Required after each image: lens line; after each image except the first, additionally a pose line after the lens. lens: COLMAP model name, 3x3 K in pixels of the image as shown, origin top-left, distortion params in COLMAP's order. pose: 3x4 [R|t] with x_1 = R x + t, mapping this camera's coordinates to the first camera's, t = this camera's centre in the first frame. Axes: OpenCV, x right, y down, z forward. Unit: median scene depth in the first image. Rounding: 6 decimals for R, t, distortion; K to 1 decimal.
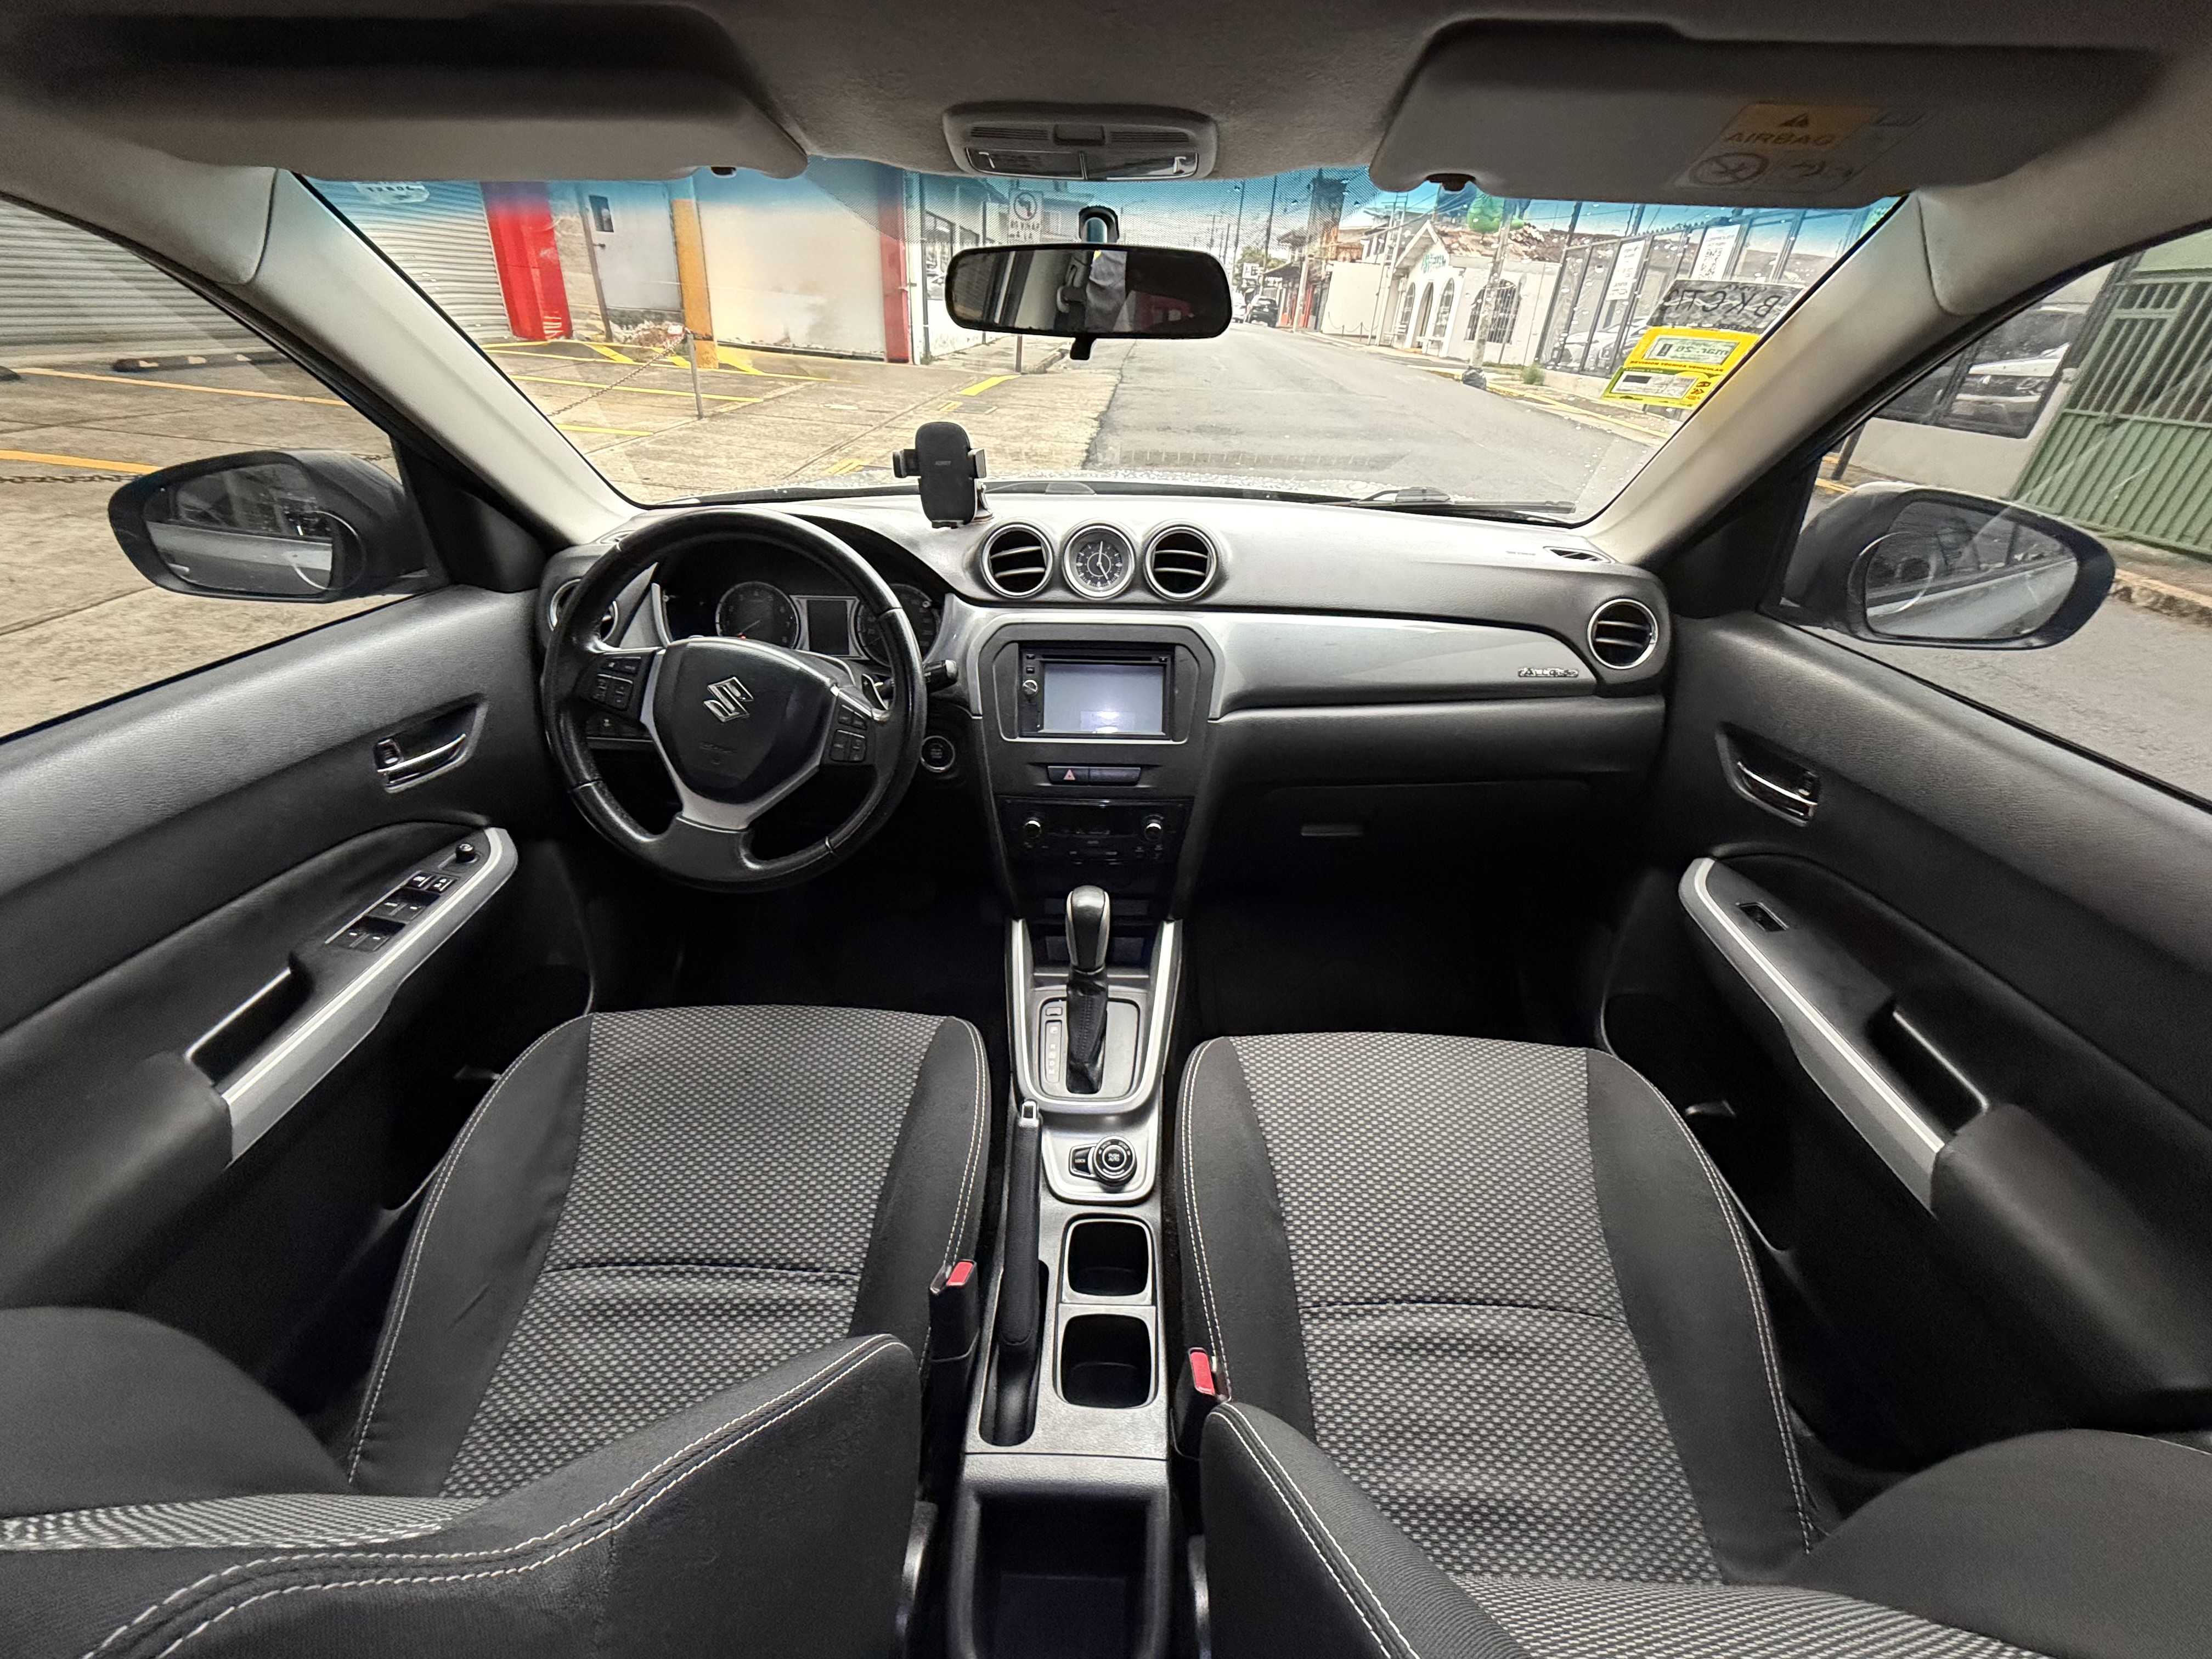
lens RADIAL K [[877.9, 0, 1115.2], [0, 877.9, 829.8], [0, 0, 1]] dist [0.002566, -0.000001]
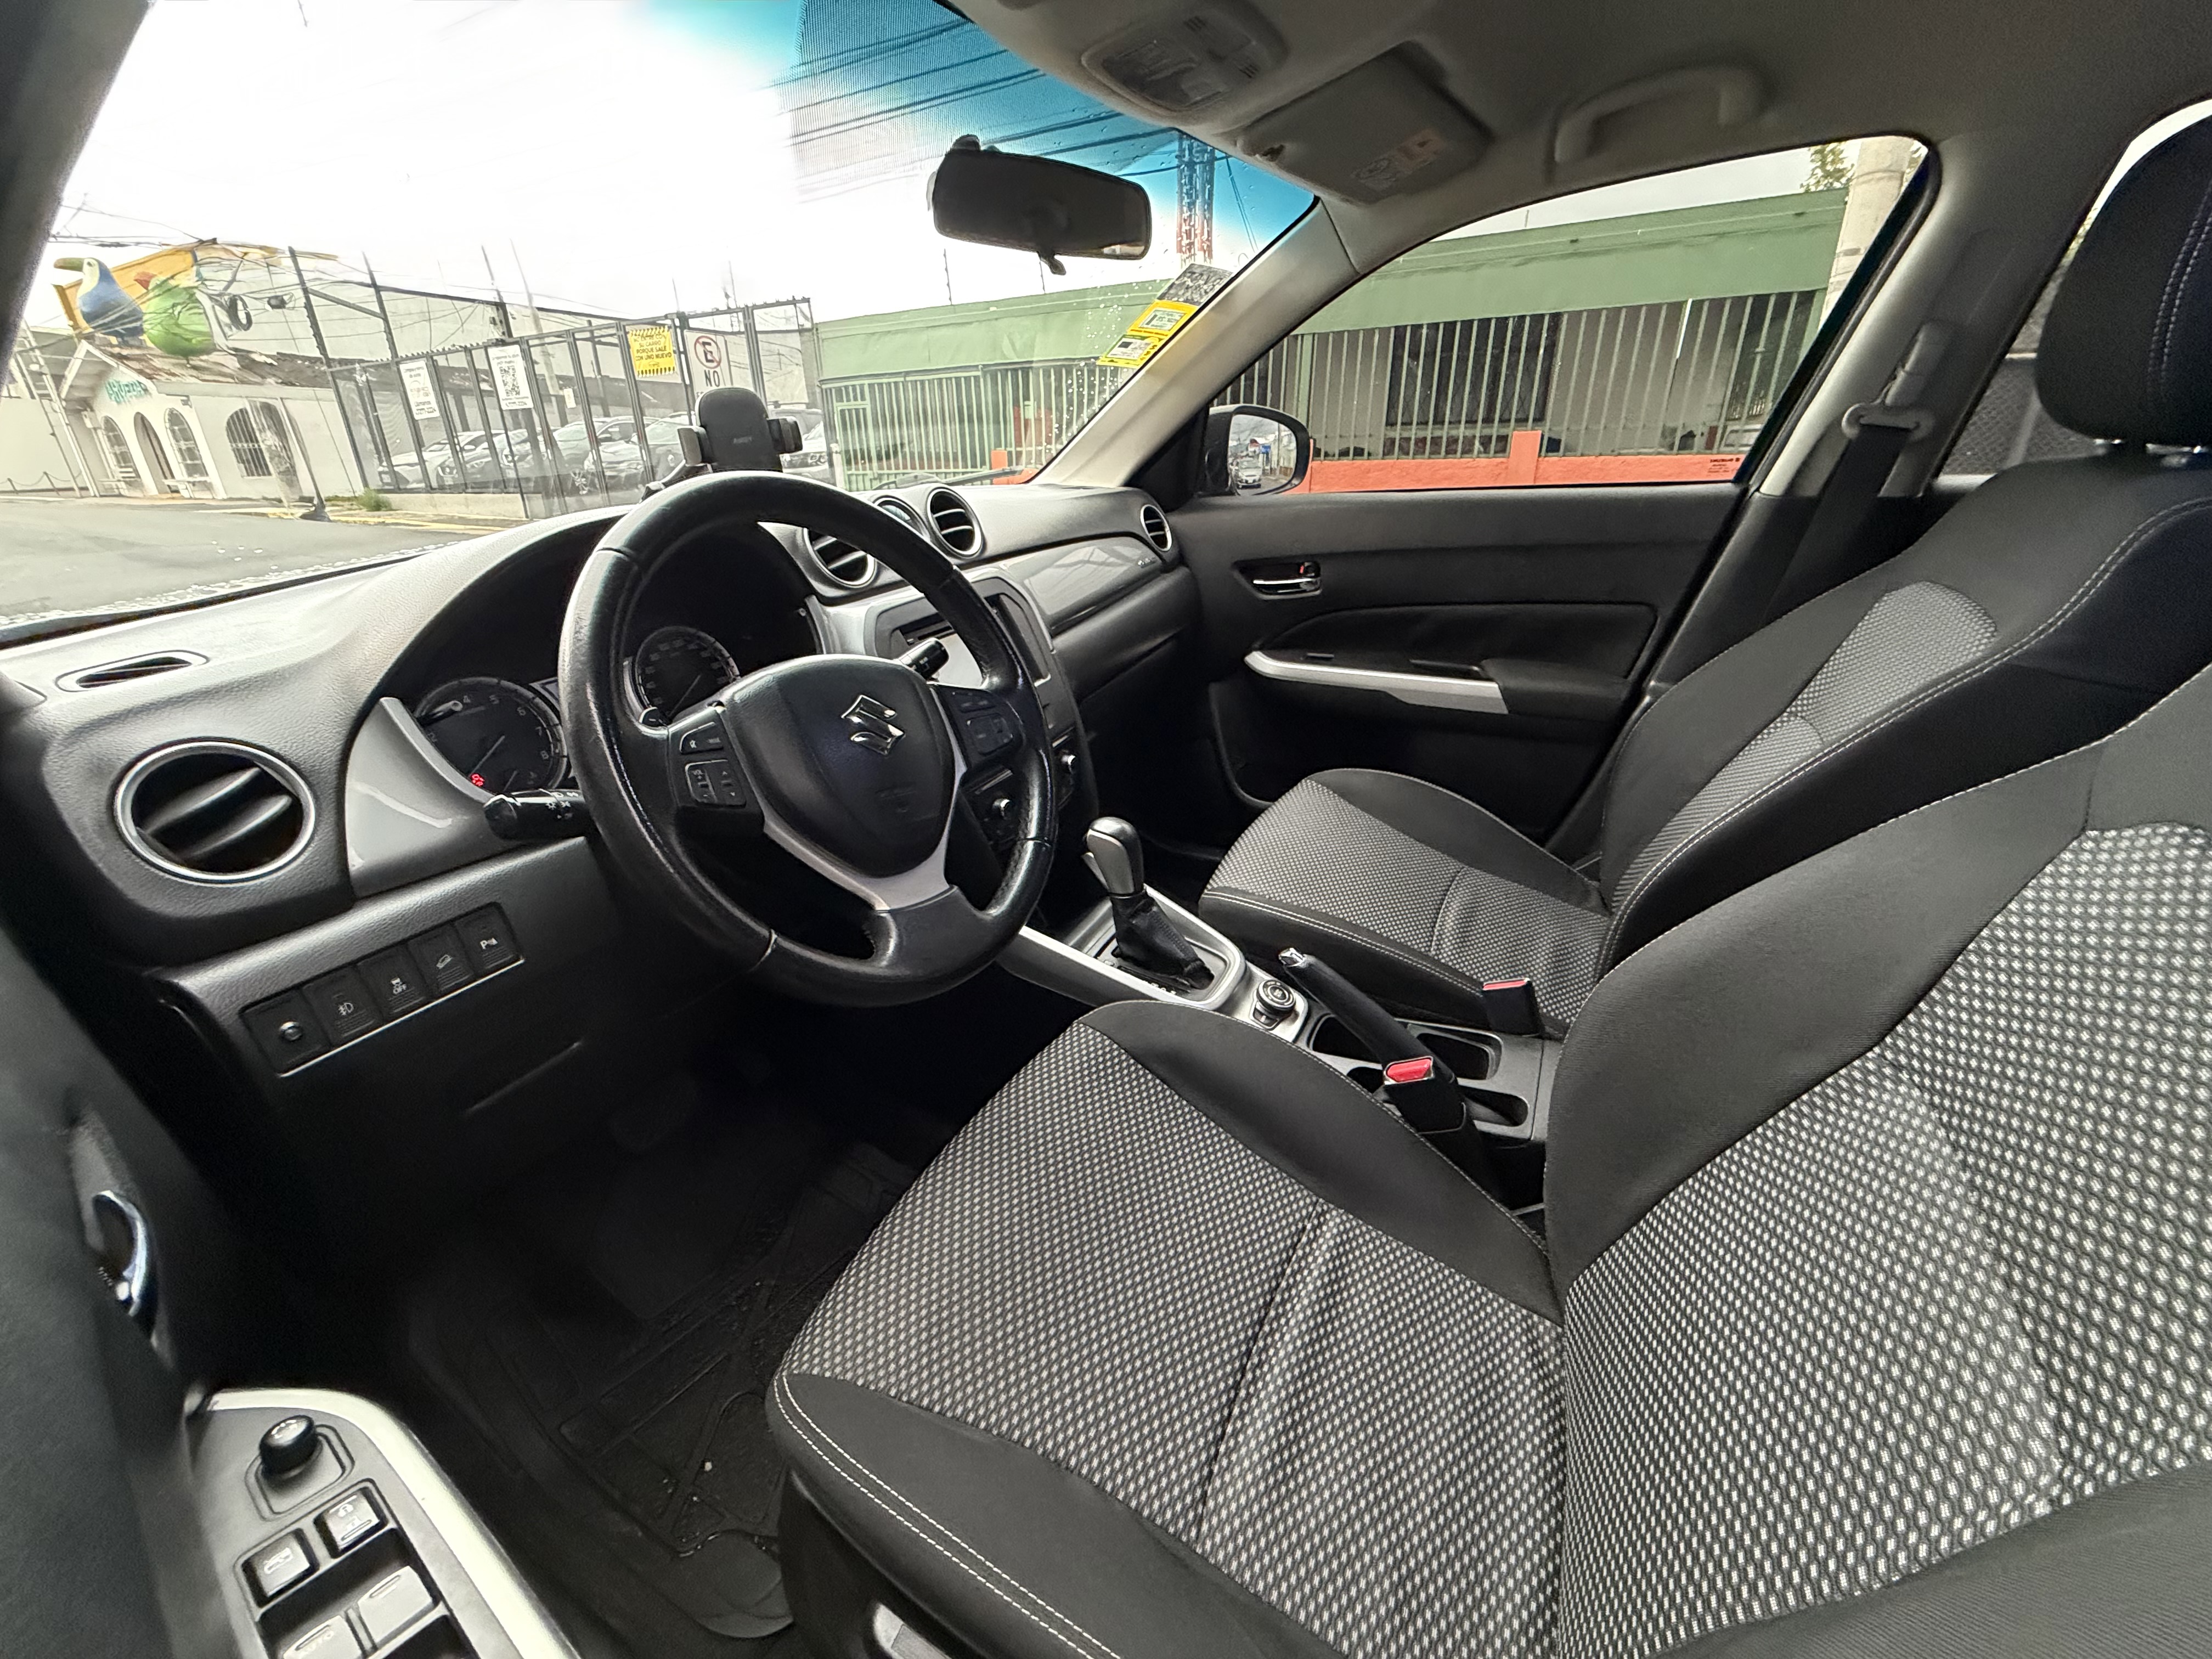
lens RADIAL K [[877.9, 0, 1115.2], [0, 877.9, 829.8], [0, 0, 1]] dist [0.002566, -0.000001]
pose [[0.455896, -0.418607, 0.785447, -0.852402], [0.499696, 0.850663, 0.163327, -0.083878], [-0.736521, 0.318024, 0.596991, 0.414486]]
